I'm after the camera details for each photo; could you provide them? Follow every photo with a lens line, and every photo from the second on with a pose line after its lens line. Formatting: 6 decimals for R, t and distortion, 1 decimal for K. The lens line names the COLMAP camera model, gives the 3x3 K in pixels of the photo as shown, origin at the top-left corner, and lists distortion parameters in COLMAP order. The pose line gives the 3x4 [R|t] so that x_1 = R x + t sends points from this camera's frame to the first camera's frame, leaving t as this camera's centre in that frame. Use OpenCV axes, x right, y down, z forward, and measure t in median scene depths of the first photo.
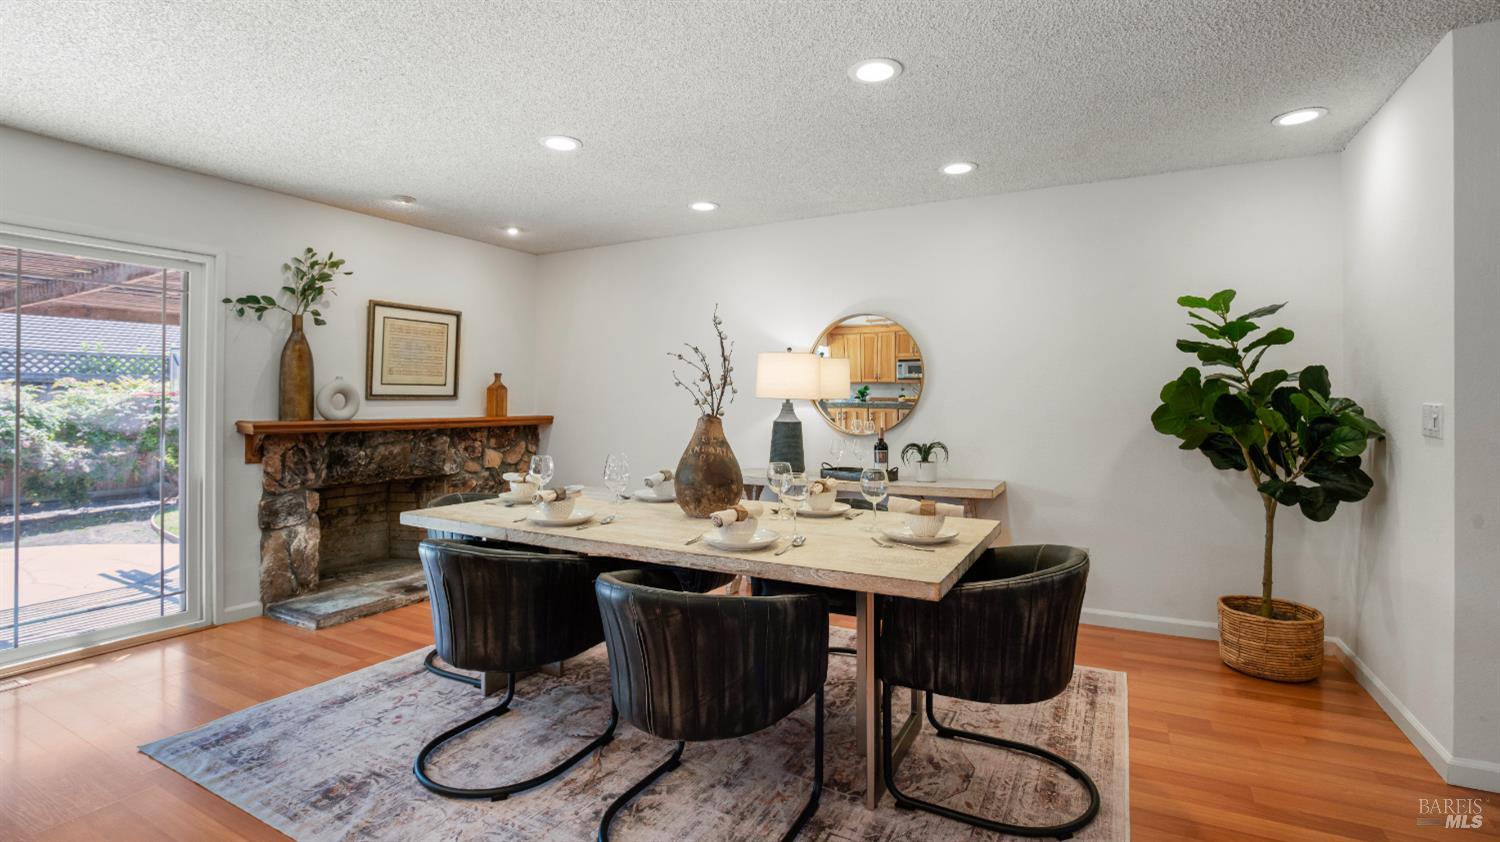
lens RADIAL K [[691.7, 0, 757.6], [0, 691.7, 399.2], [0, 0, 1]] dist [-0.038995, 0.005950]
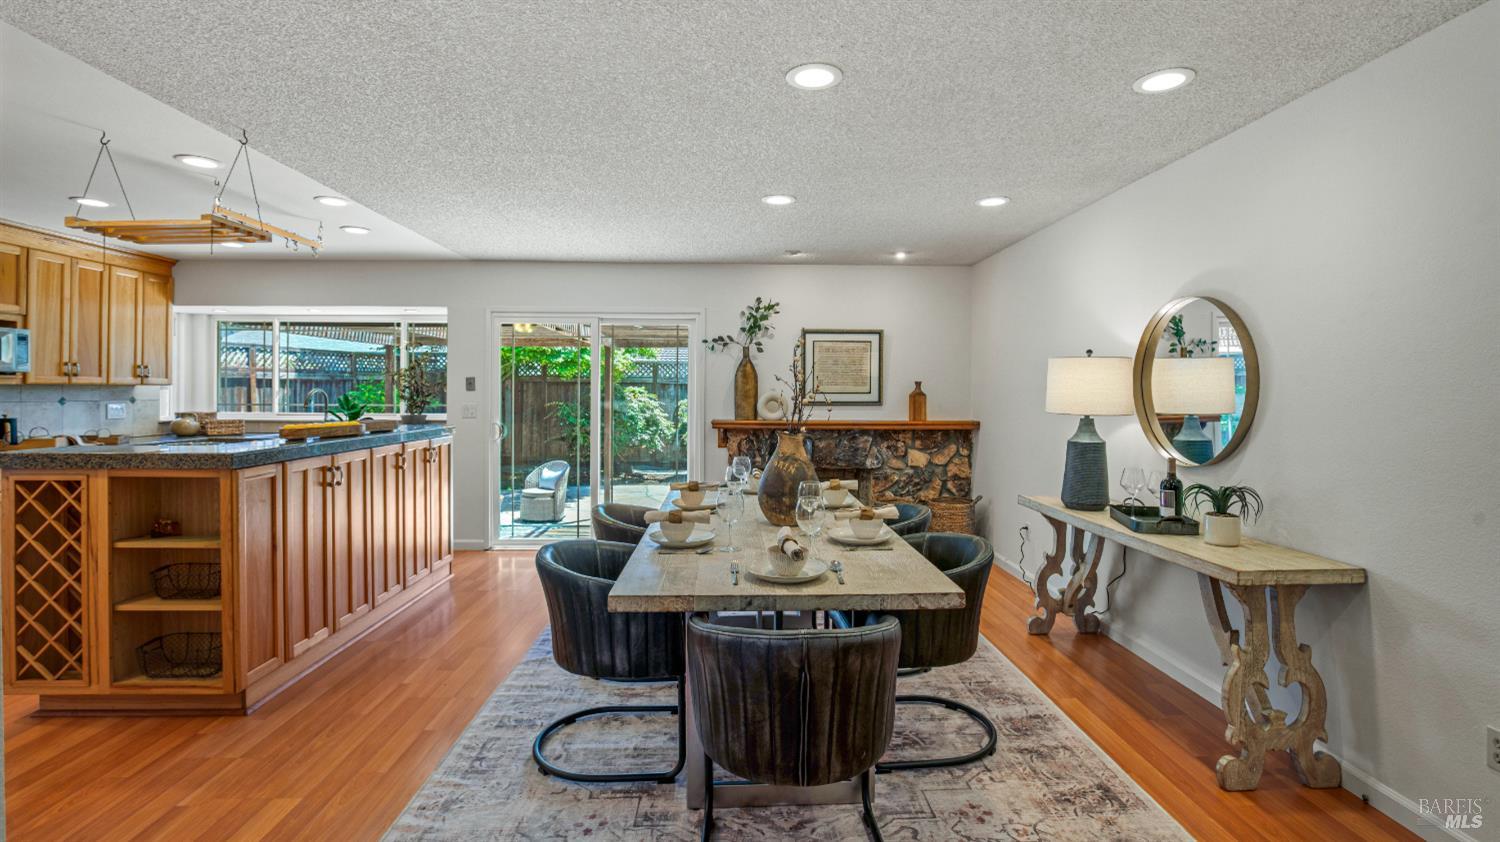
lens RADIAL K [[686.1, 0, 755.6], [0, 686.1, 399.5], [0, 0, 1]] dist [-0.036041, 0.005541]
pose [[0.506145, 0.010861, -0.862380, 0.569852], [-0.001523, 0.999930, 0.011699, -0.027804], [0.862447, -0.004608, 0.506126, 0.277480]]
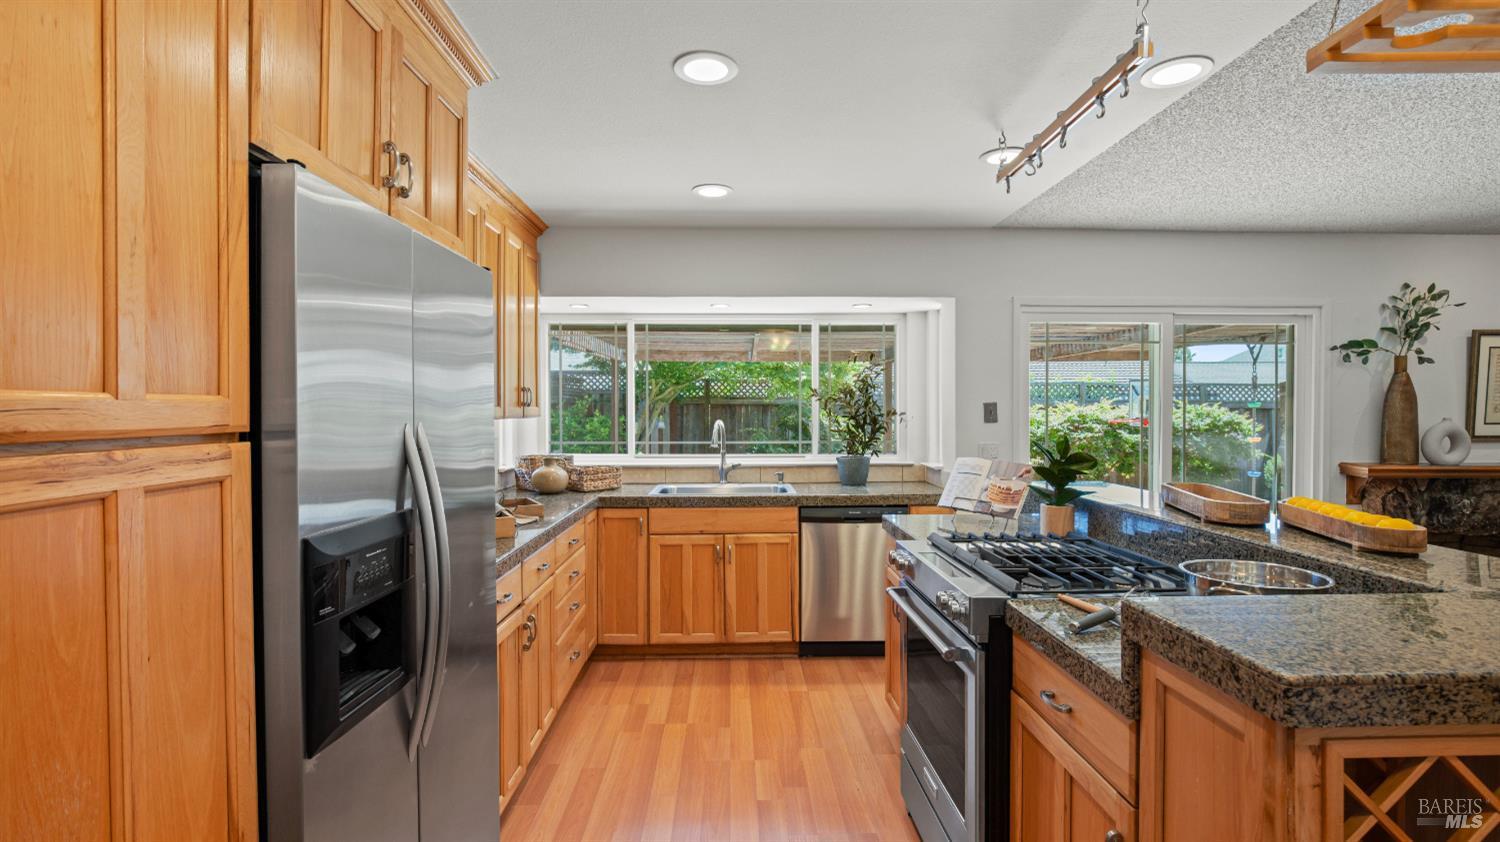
lens RADIAL K [[702.6, 0, 743.4], [0, 702.6, 415.8], [0, 0, 1]] dist [-0.018707, 0.005408]
pose [[0.486176, 0.004664, -0.873848, -0.261977], [0.003843, 0.999965, 0.007475, -0.047448], [0.873852, -0.006993, 0.486141, -0.293427]]
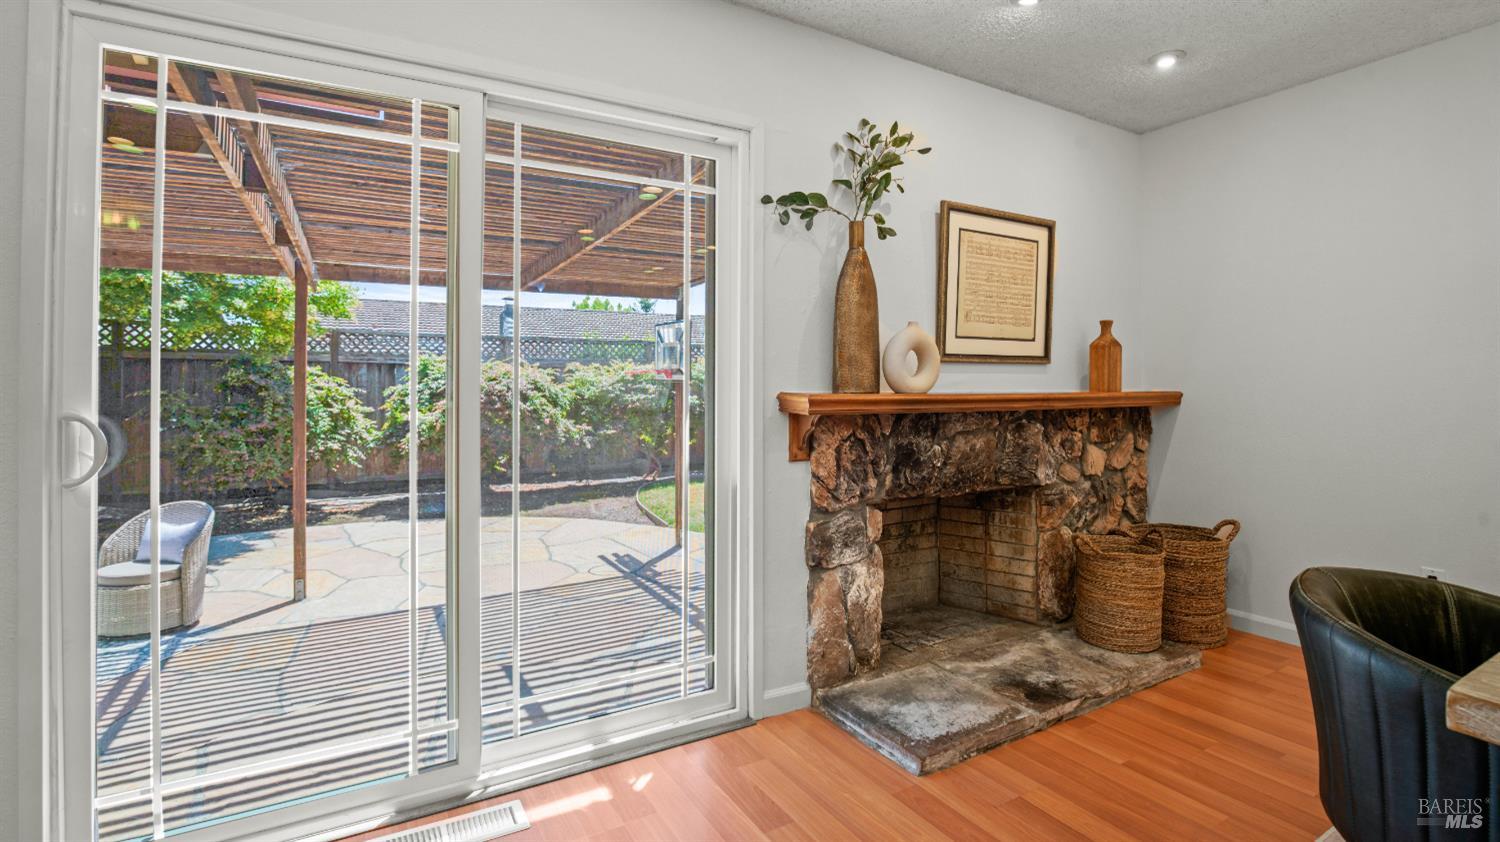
lens RADIAL K [[692.1, 0, 752.7], [0, 692.1, 381.8], [0, 0, 1]] dist [-0.031066, 0.001050]
pose [[0.852294, -0.008713, -0.522991, -0.422222], [0.006155, 0.999959, -0.006629, 0.023863], [0.523027, 0.002430, 0.852313, 0.410575]]
